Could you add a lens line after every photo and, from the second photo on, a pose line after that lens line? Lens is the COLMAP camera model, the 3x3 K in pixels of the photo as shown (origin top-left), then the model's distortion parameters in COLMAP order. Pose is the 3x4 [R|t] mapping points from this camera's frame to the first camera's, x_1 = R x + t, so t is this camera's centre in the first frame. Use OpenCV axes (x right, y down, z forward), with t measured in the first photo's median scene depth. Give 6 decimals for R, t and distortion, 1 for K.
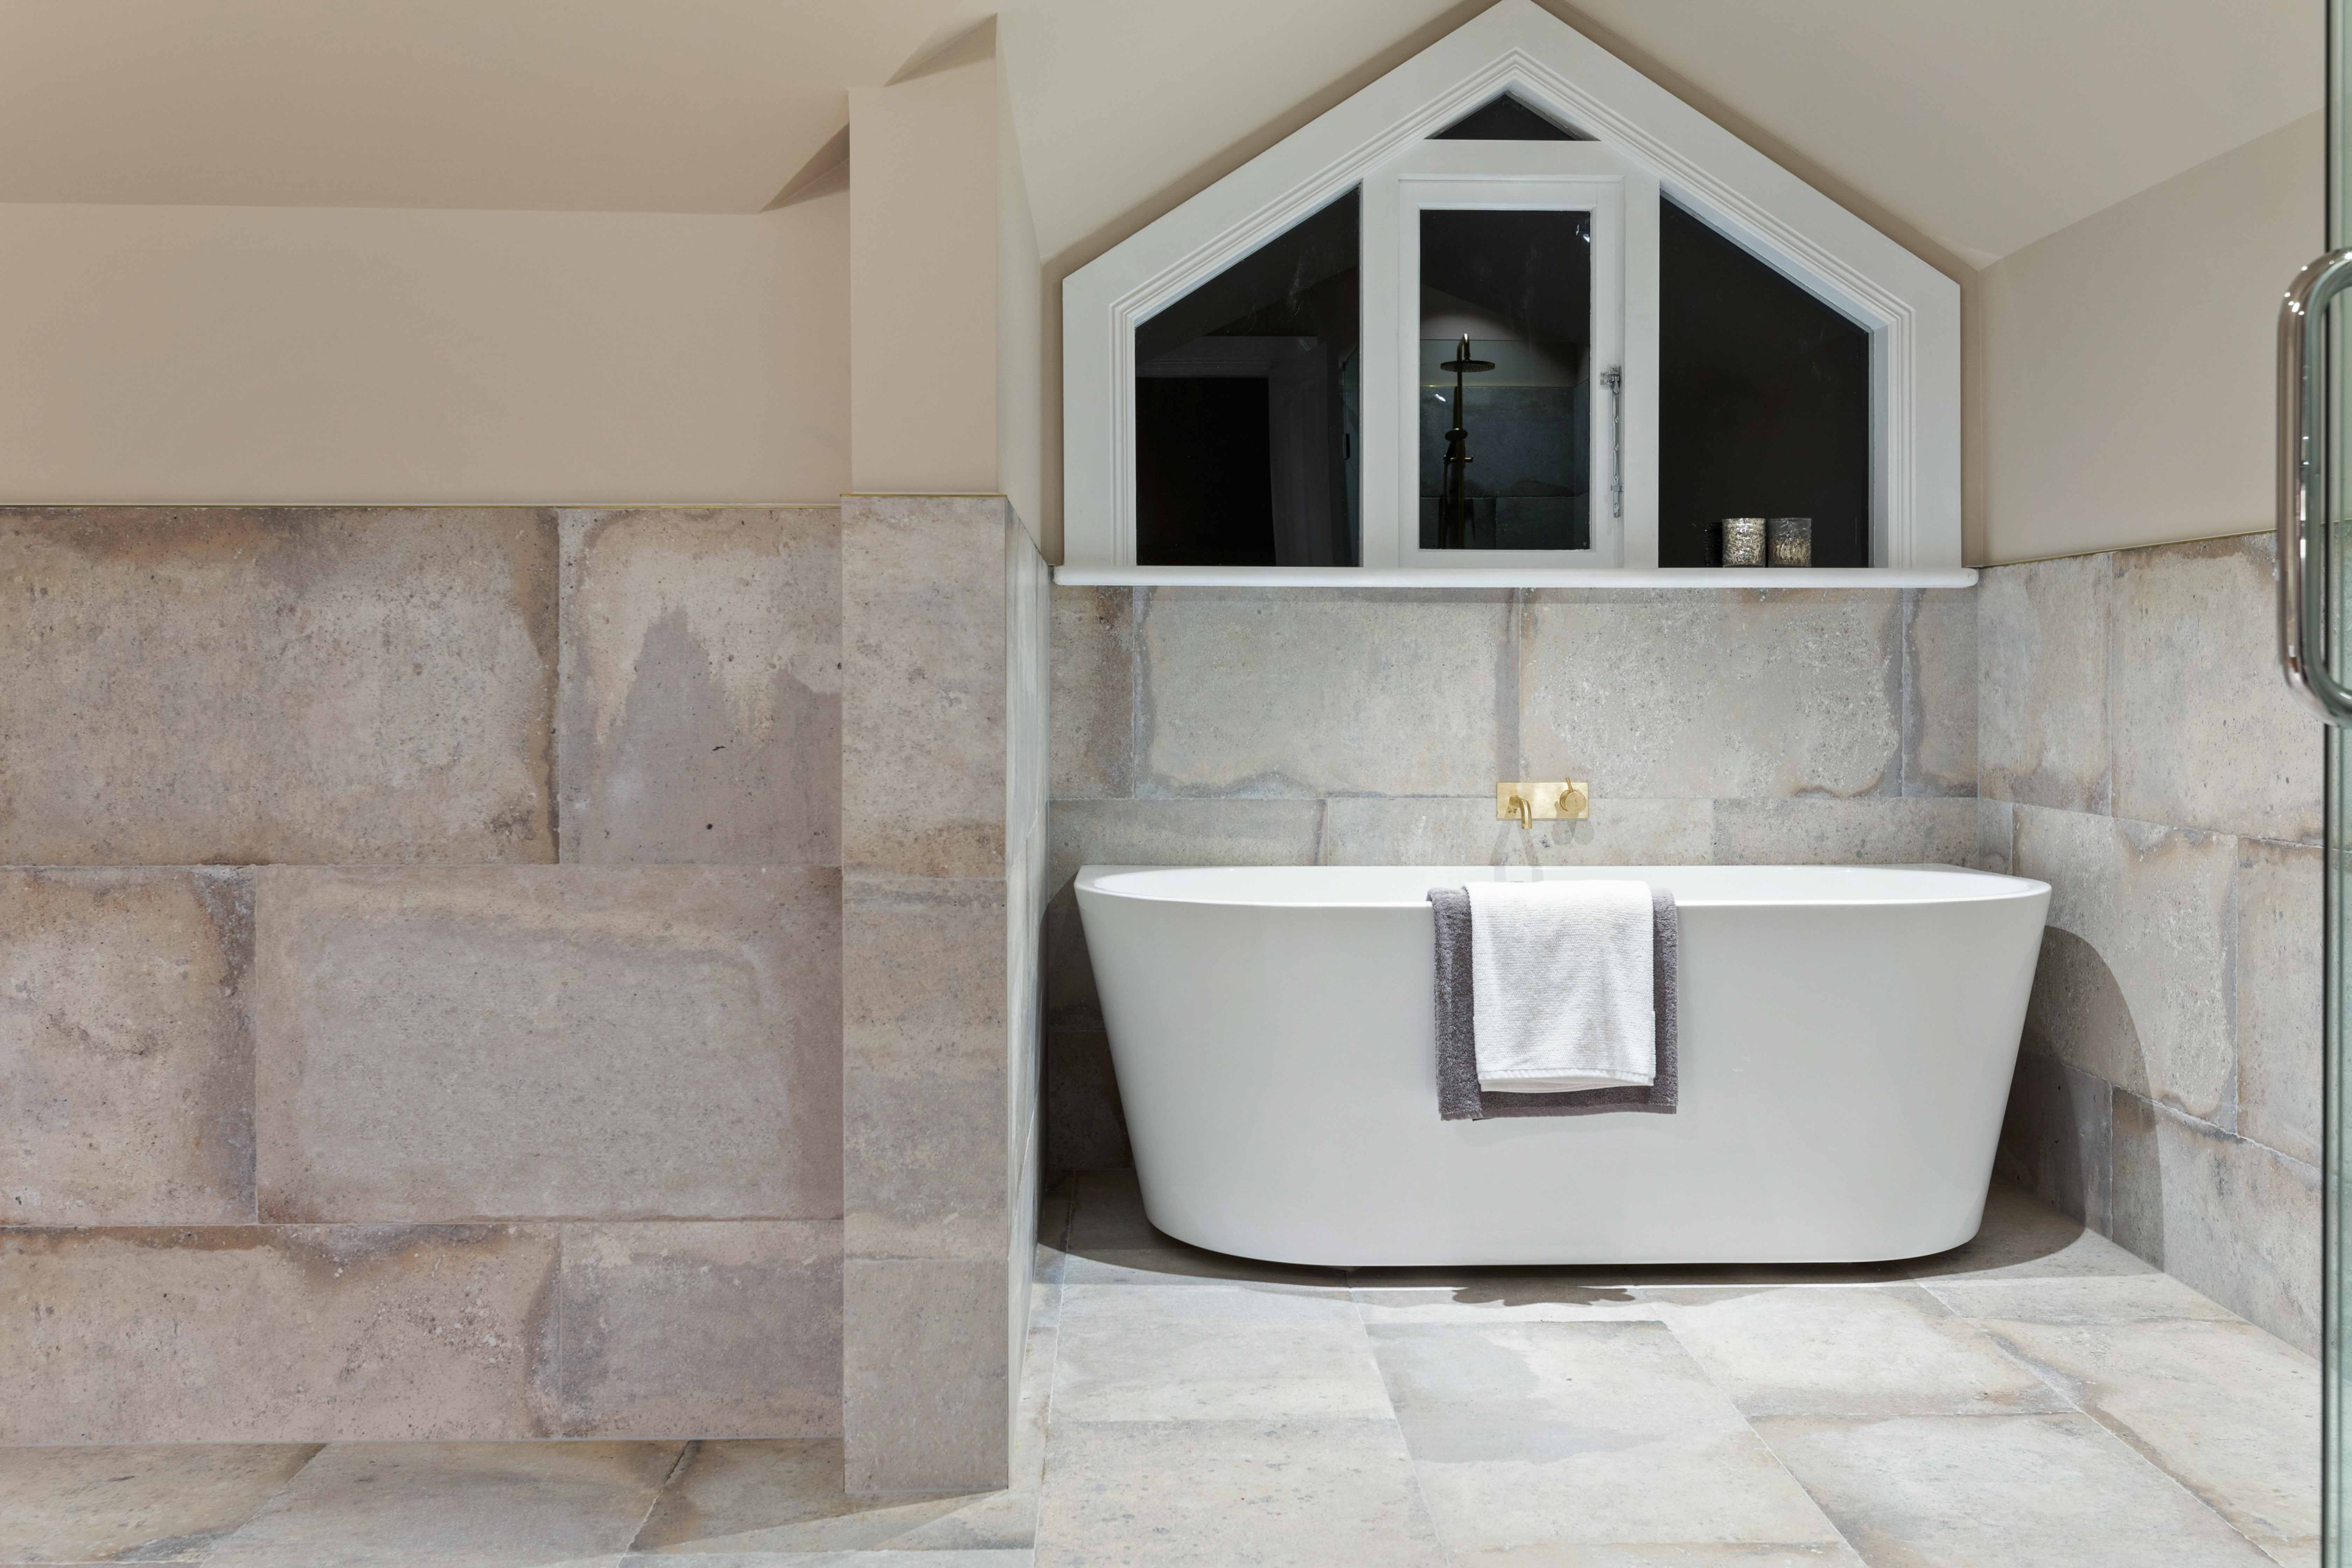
lens RADIAL K [[1985.9, 0, 1173.5], [0, 1985.9, 776.8], [0, 0, 1]] dist [-0.007030, 0.008180]
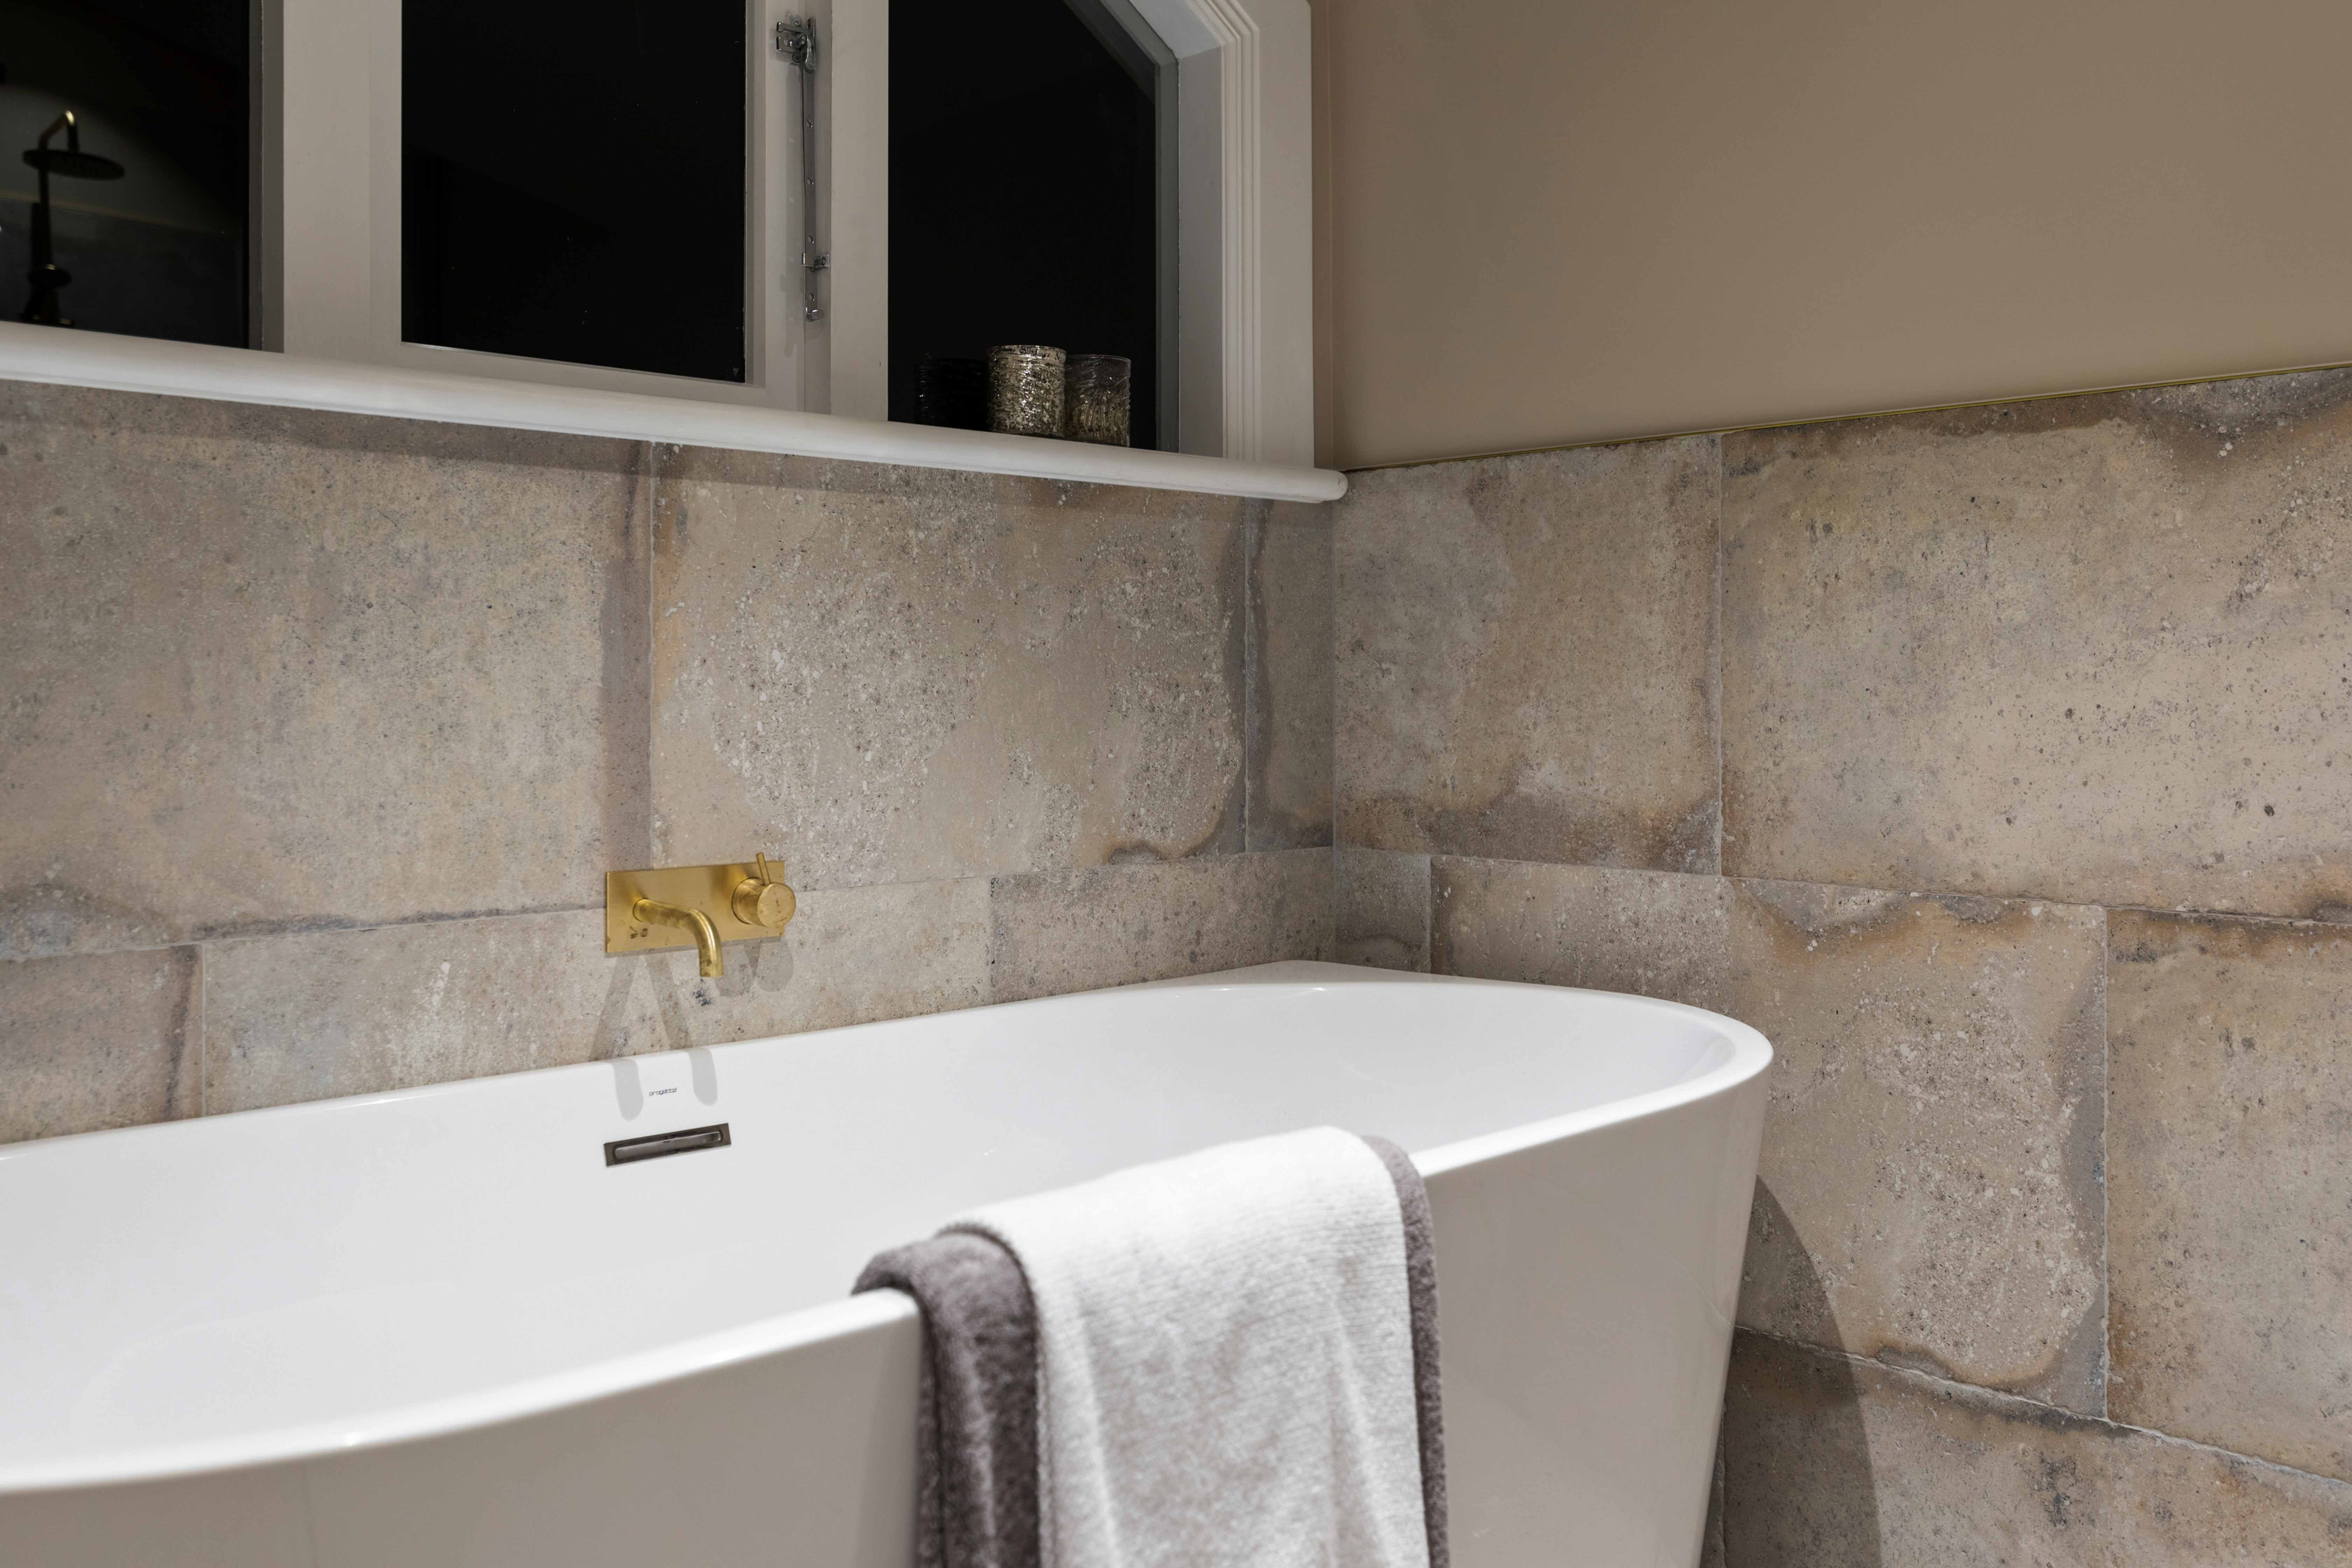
lens RADIAL K [[1985.9, 0, 1195.6], [0, 1985.9, 686.2], [0, 0, 1]] dist [-0.007030, 0.008180]
pose [[0.734401, -0.000846, 0.678715, -0.043044], [0.035962, 0.998643, -0.037668, -0.017590], [-0.677762, 0.052072, 0.733435, 0.583226]]
